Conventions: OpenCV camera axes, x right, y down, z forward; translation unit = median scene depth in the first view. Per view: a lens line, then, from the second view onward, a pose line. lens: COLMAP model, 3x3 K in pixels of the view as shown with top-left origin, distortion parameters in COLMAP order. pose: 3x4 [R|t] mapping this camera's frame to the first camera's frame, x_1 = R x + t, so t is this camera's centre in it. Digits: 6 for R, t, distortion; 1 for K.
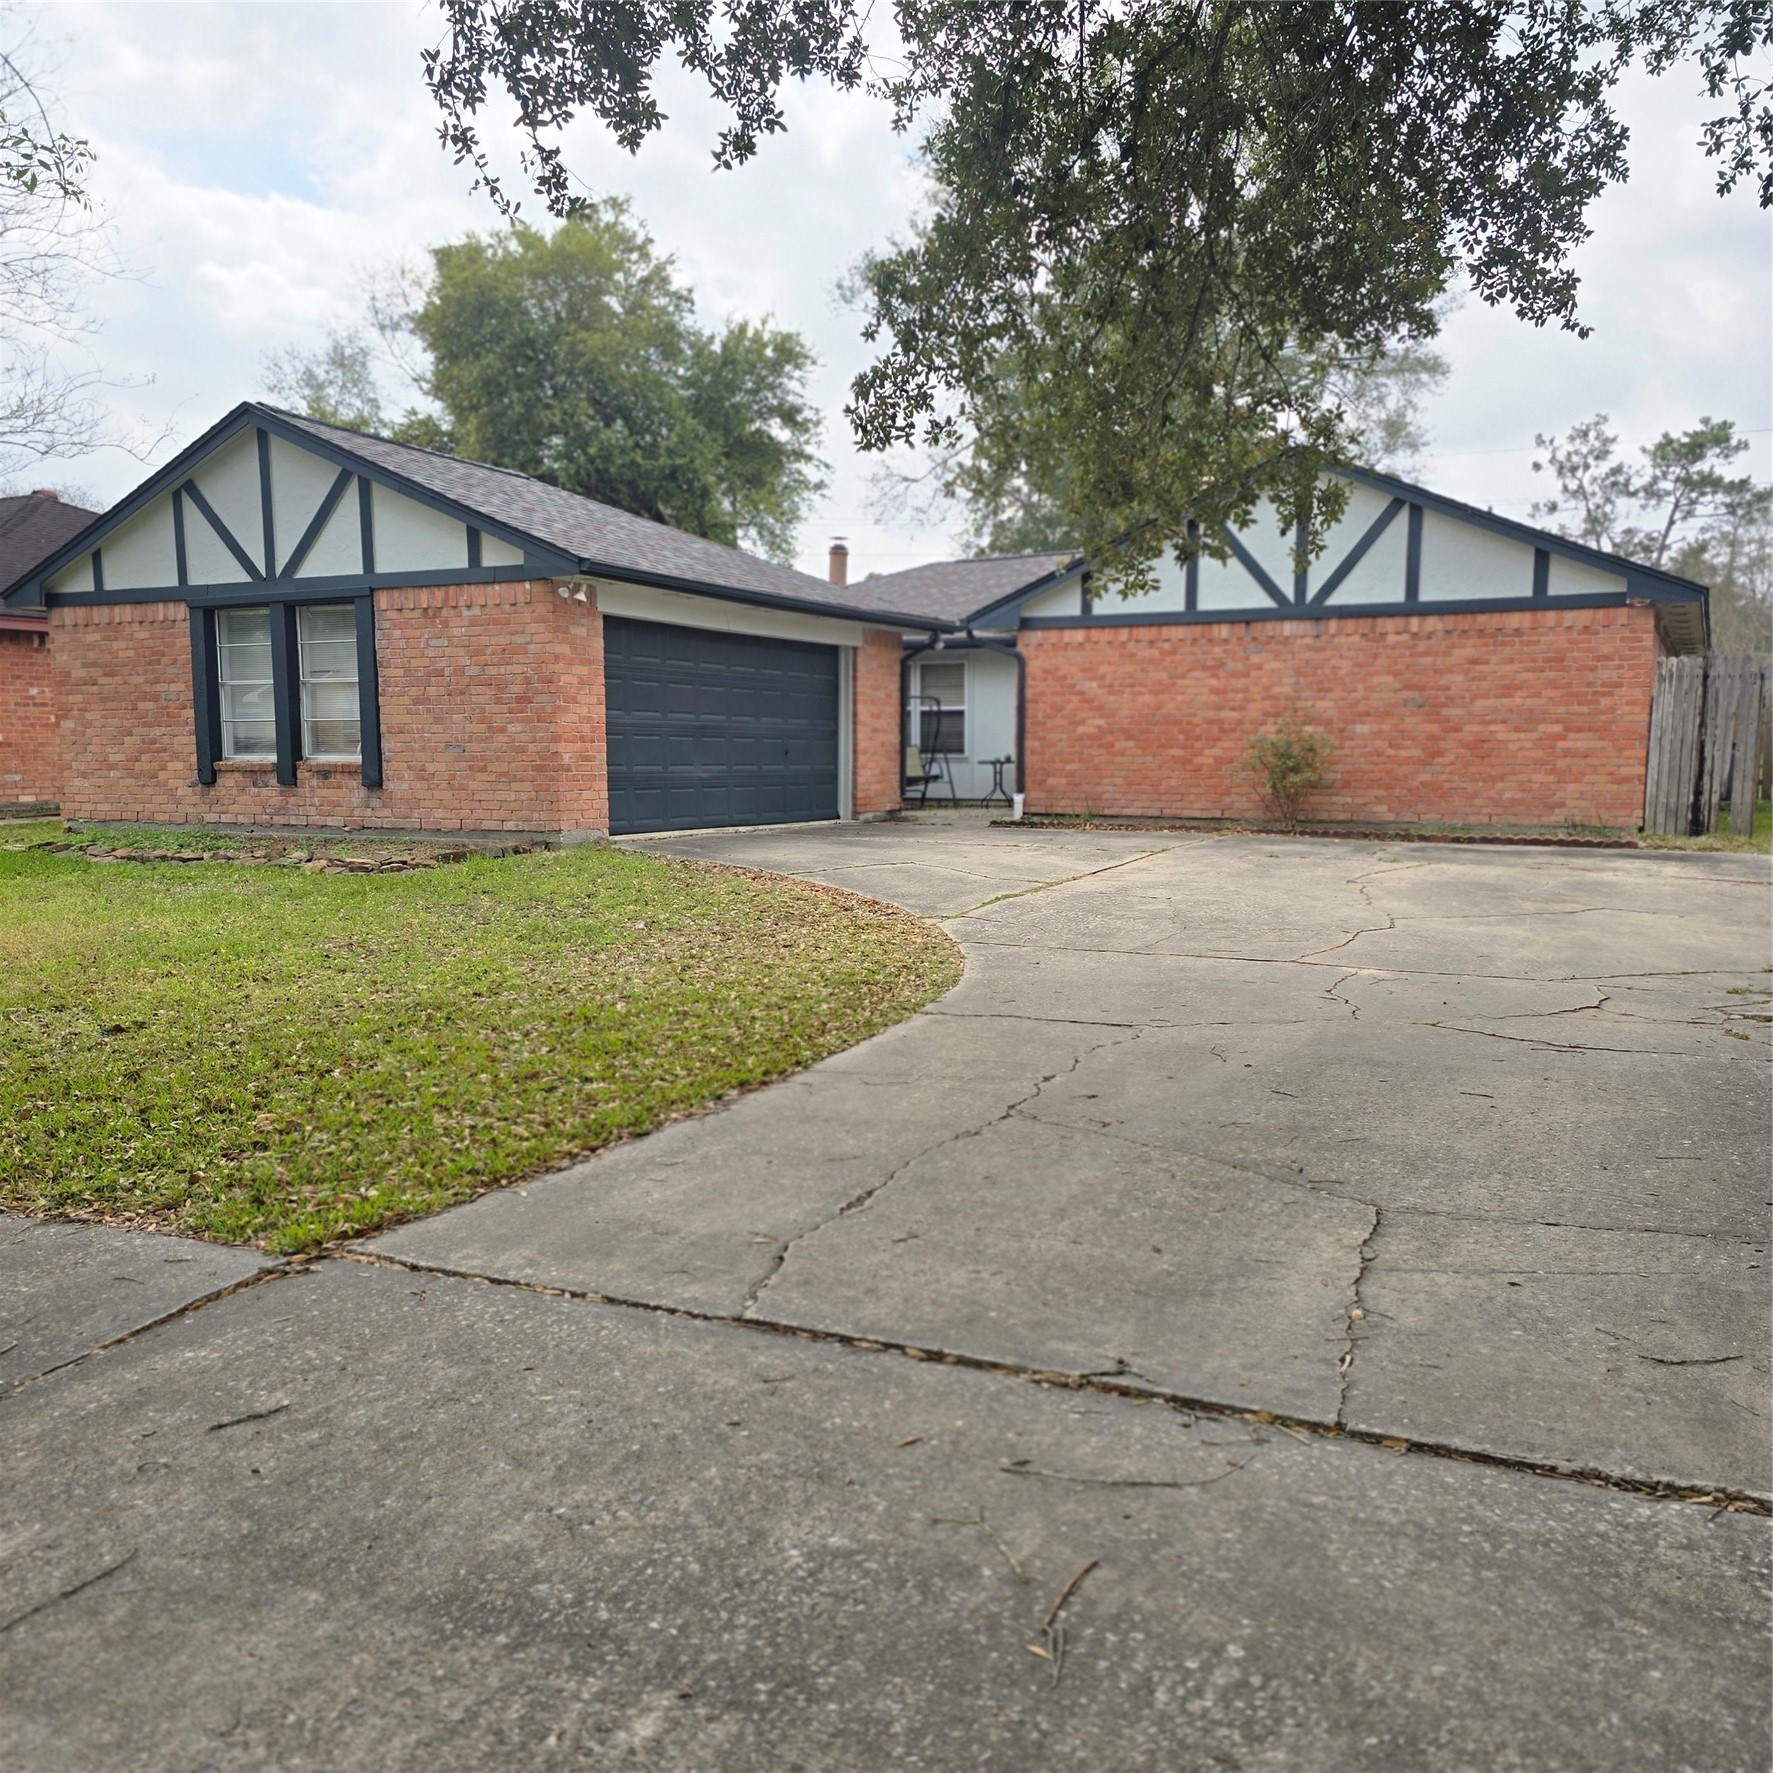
lens RADIAL K [[1601.9, 0, 886.5], [0, 1601.9, 886.5], [0, 0, 1]] dist [0.120886, -0.187374]
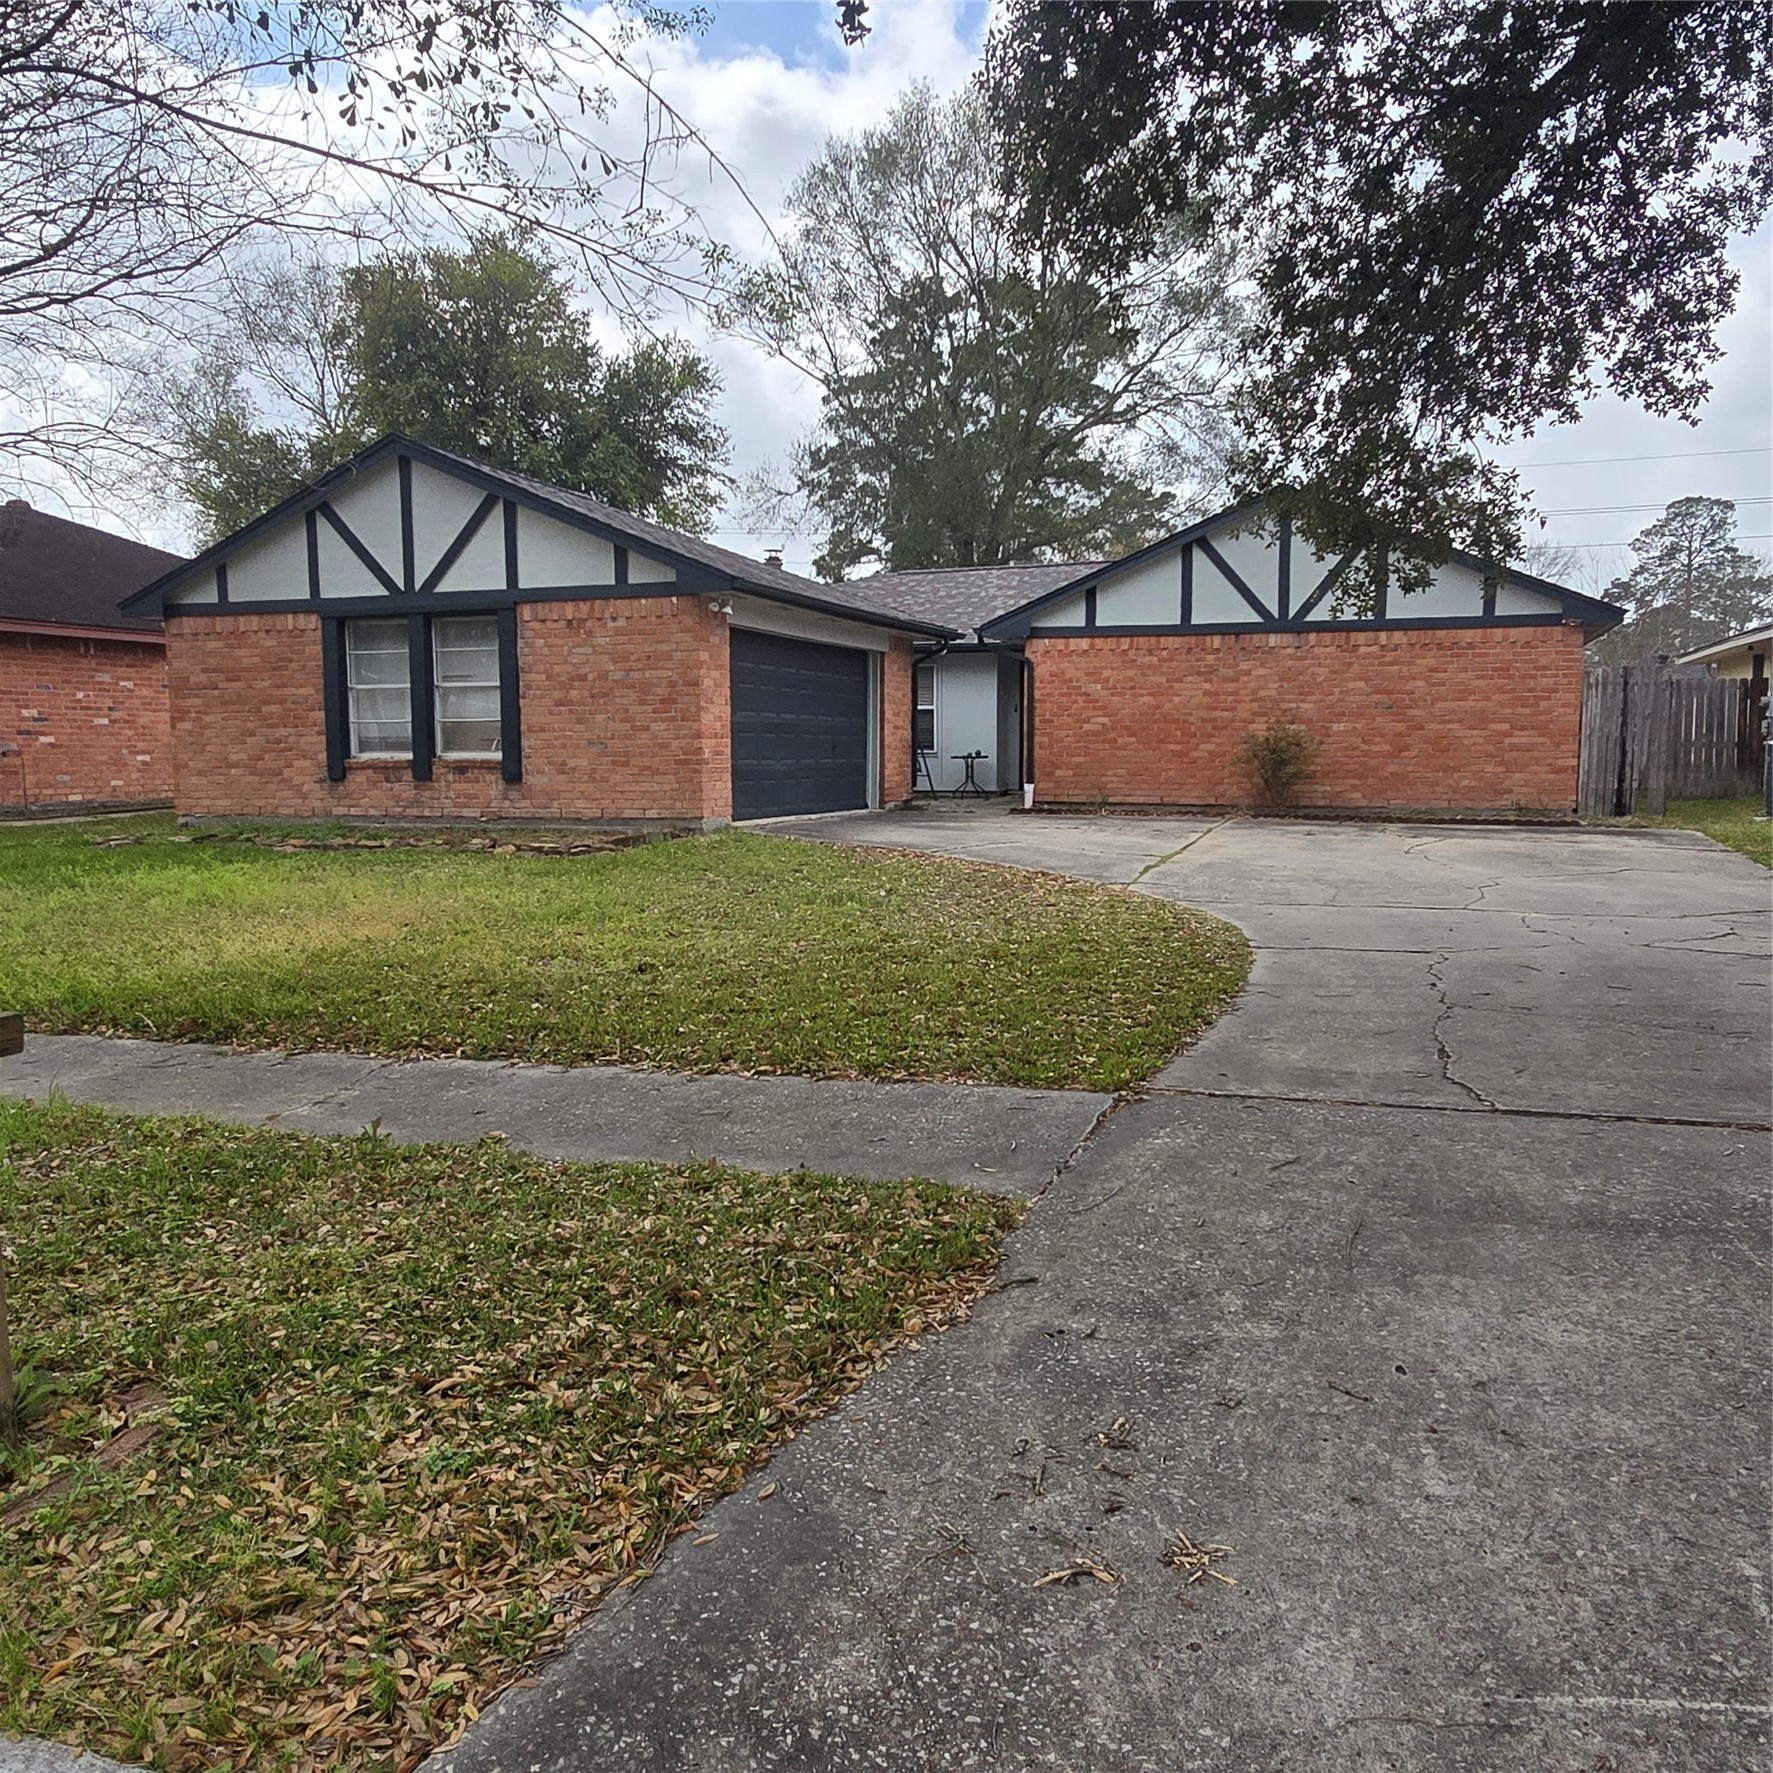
lens RADIAL K [[1565.7, 0, 884.9], [0, 1565.7, 866.6], [0, 0, 1]] dist [0.006364, -0.003022]
pose [[0.992908, -0.012486, 0.118226, -0.179988], [0.013758, 0.999856, -0.009943, 0.010386], [-0.118085, 0.011499, 0.992937, -0.083295]]
